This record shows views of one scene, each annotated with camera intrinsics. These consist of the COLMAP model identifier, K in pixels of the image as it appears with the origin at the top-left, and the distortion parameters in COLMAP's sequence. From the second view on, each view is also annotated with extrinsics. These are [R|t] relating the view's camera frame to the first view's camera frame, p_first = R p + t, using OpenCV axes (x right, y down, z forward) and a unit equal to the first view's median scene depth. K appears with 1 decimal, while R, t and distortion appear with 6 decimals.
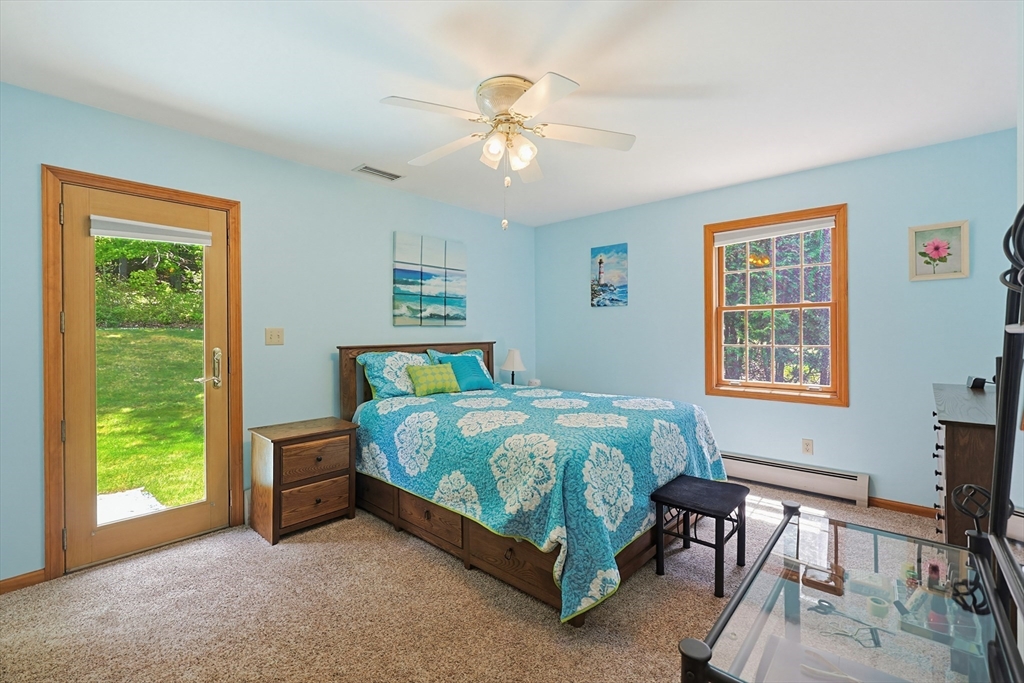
lens RADIAL K [[438.8, 0, 507.1], [0, 438.8, 336.8], [0, 0, 1]] dist [-0.000120, -0.000080]
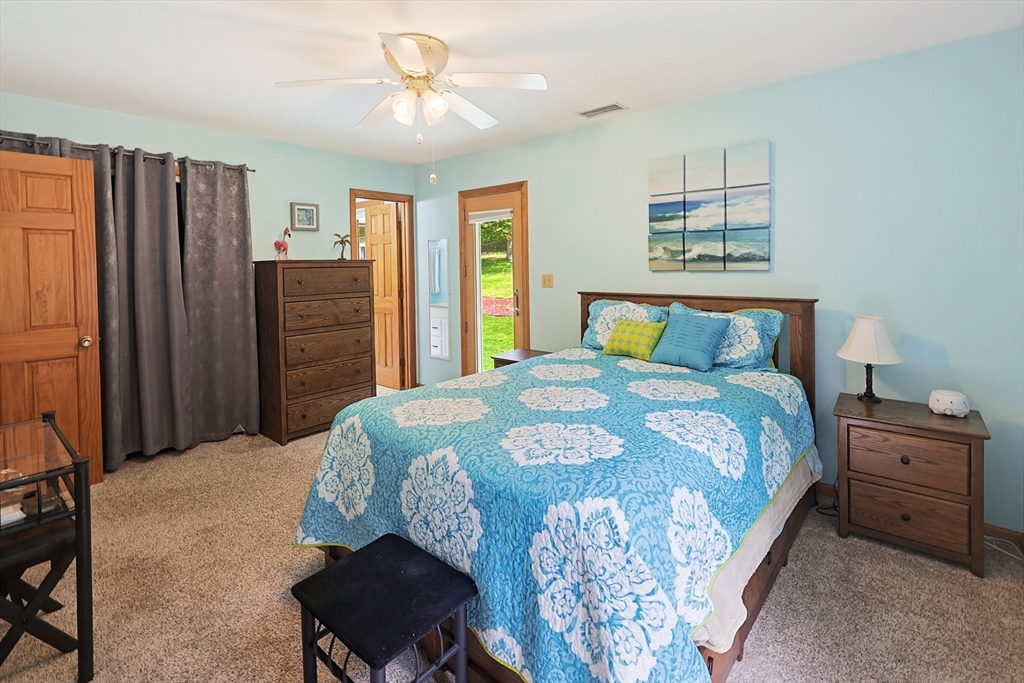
lens RADIAL K [[457.0, 0, 517.9], [0, 457.0, 273.5], [0, 0, 1]] dist [0.000183, -0.000062]
pose [[0.057262, 0.027243, -0.997987, 0.589284], [0.003300, 0.999617, 0.027476, -0.043631], [0.998354, -0.004867, 0.057150, 0.654744]]
